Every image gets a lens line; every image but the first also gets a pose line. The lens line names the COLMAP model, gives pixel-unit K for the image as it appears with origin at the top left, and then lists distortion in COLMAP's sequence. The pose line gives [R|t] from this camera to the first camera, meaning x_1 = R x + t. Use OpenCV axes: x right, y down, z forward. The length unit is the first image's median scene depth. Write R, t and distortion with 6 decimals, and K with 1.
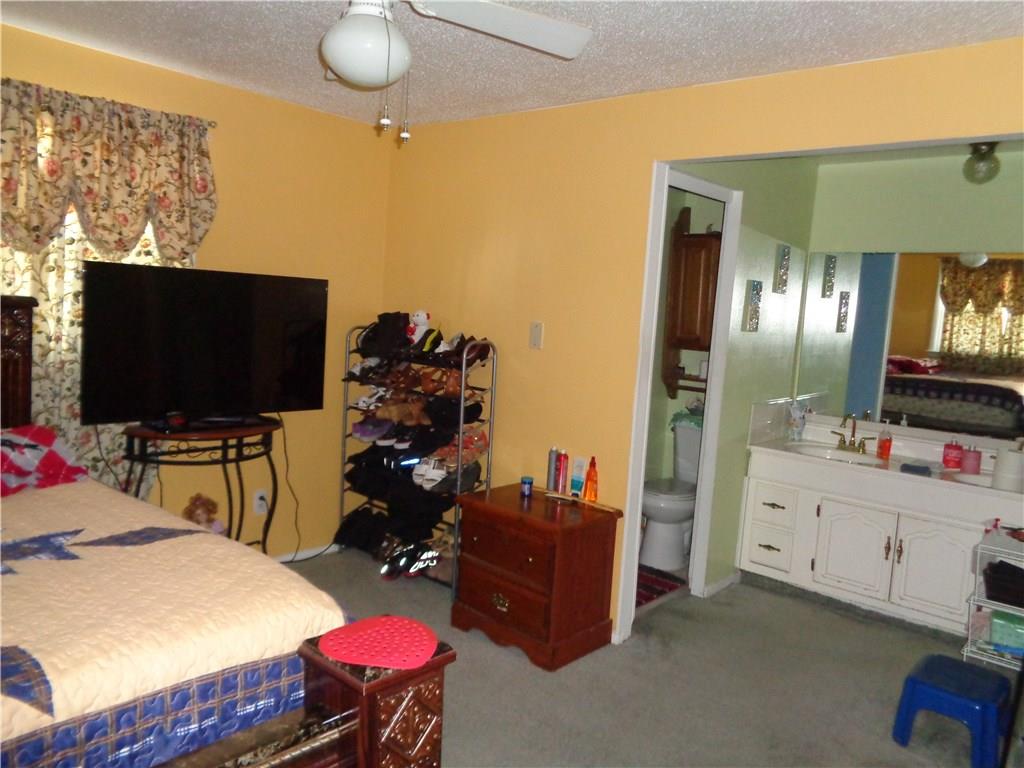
lens RADIAL K [[767.5, 0, 512.0], [0, 767.5, 384.0], [0, 0, 1]] dist [-0.000251, 0.003450]
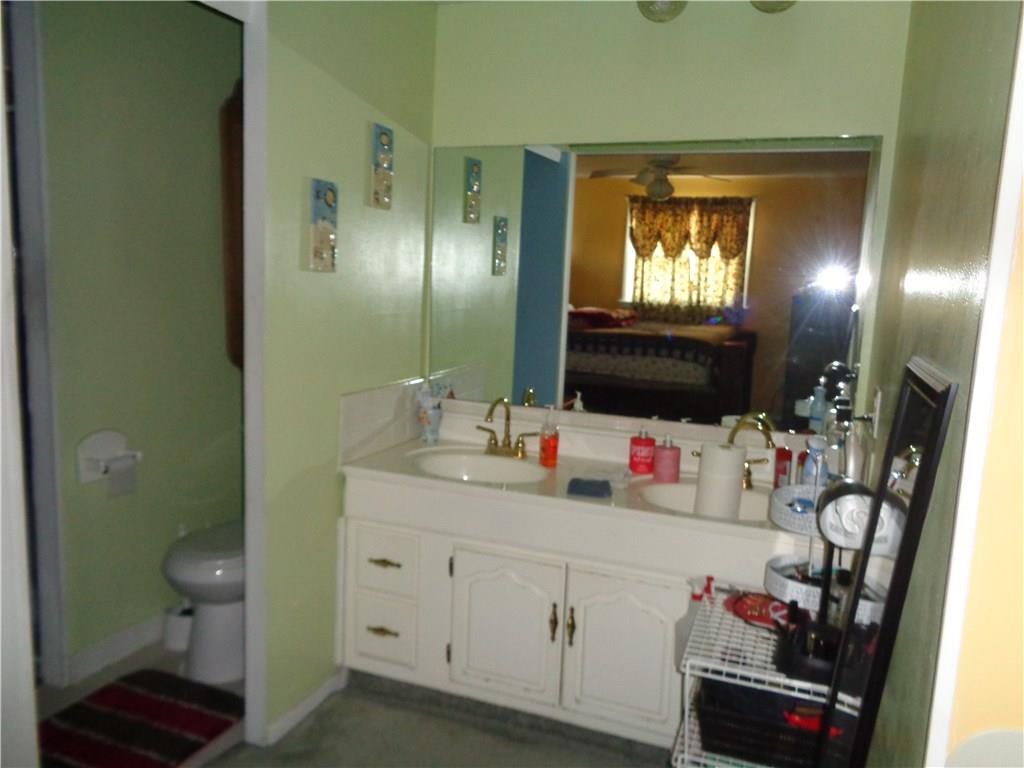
lens RADIAL K [[767.5, 0, 512.0], [0, 767.5, 384.0], [0, 0, 1]] dist [-0.000251, 0.003450]
pose [[0.940405, -0.070484, 0.332672, 0.142915], [0.054420, 0.996868, 0.057373, -0.005978], [-0.335674, -0.035850, 0.941296, 0.236340]]
